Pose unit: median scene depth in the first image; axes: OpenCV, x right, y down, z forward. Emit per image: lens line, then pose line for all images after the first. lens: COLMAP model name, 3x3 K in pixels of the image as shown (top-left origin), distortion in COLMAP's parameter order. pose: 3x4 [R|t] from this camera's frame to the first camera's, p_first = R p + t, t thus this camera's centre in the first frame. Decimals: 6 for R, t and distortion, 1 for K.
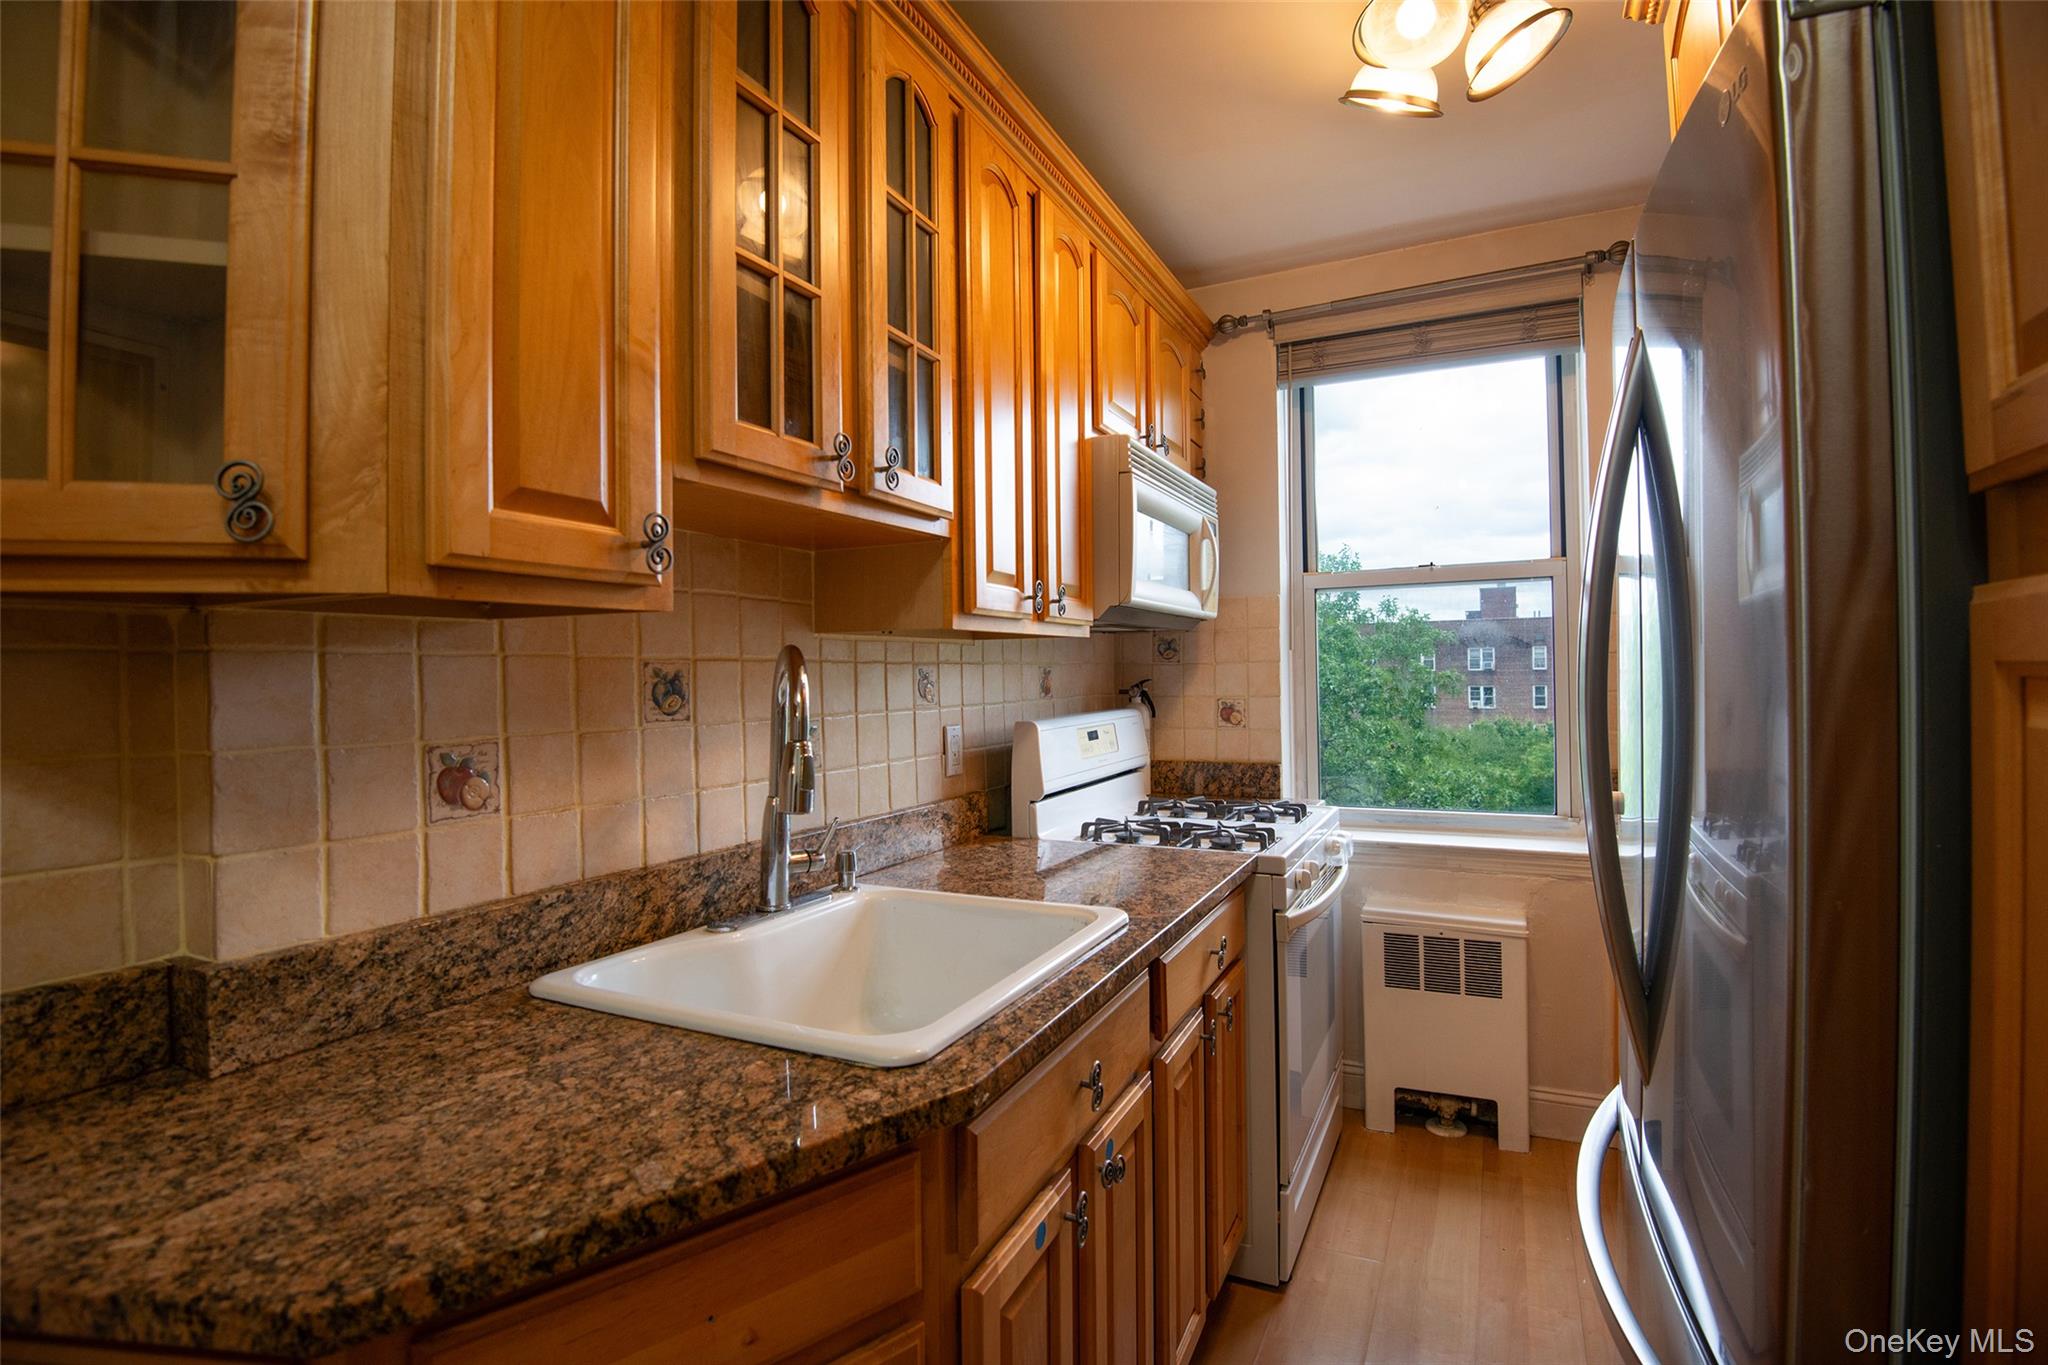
lens RADIAL K [[957.2, 0, 1041.9], [0, 957.2, 672.0], [0, 0, 1]] dist [0.002561, -0.031979]
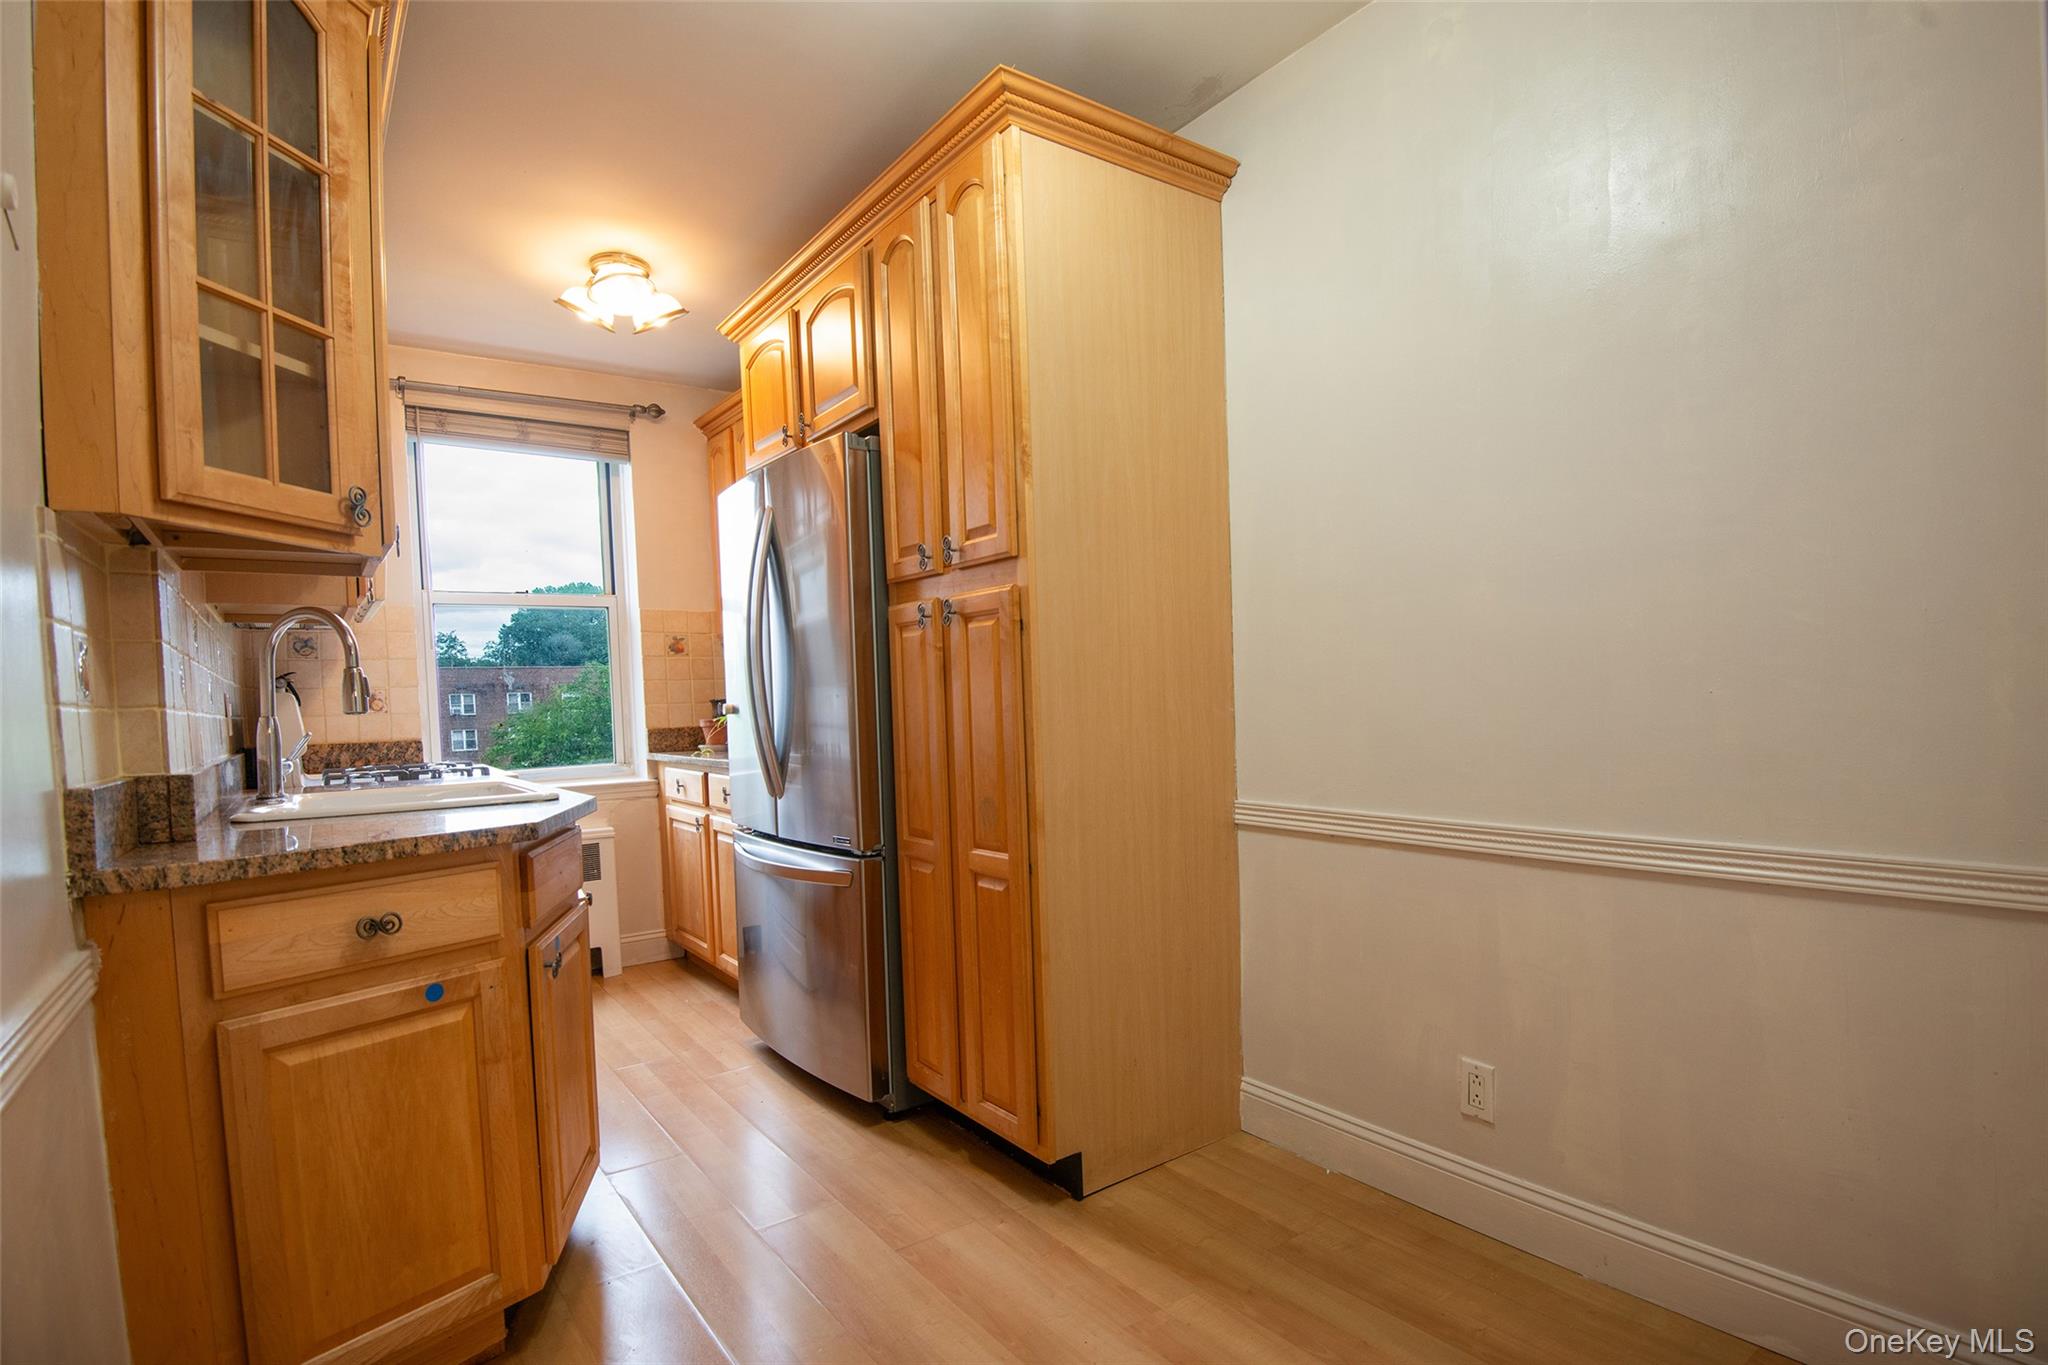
lens RADIAL K [[989.0, 0, 1038.5], [0, 989.0, 735.0], [0, 0, 1]] dist [0.000841, -0.027777]
pose [[0.471188, -0.036740, 0.881267, -0.544055], [0.026135, 0.999275, 0.027686, 0.078952], [-0.881645, 0.009986, 0.471807, -0.349775]]
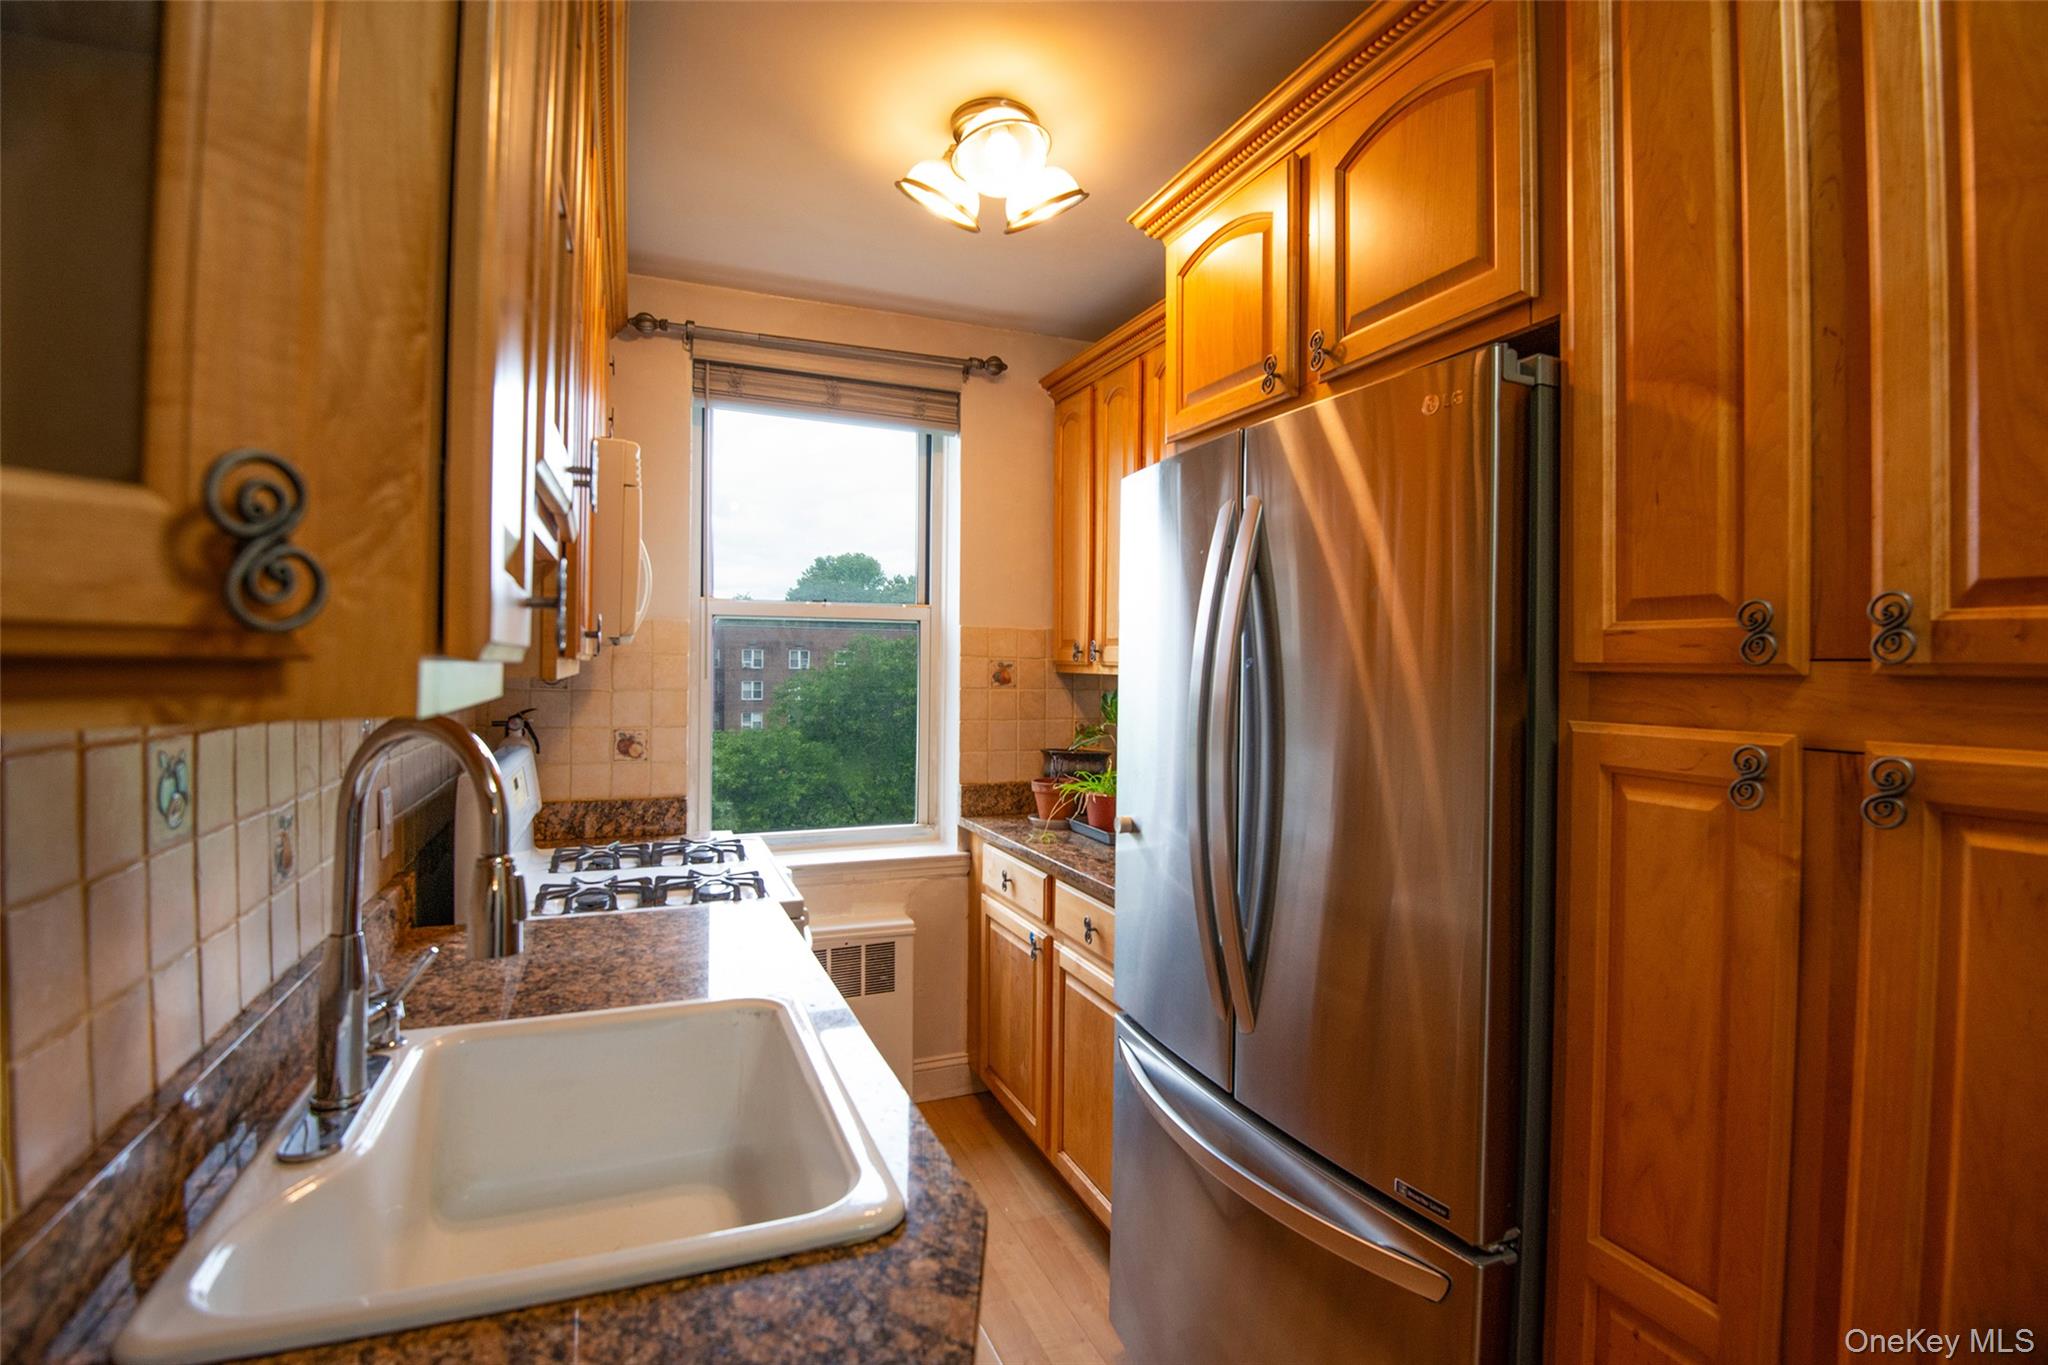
lens RADIAL K [[957.2, 0, 1041.9], [0, 957.2, 672.0], [0, 0, 1]] dist [0.002561, -0.031979]
pose [[0.663733, 0.020570, 0.747686, -0.246825], [-0.023162, 0.999708, -0.006943, -0.032552], [-0.747611, -0.012709, 0.664016, 0.108105]]
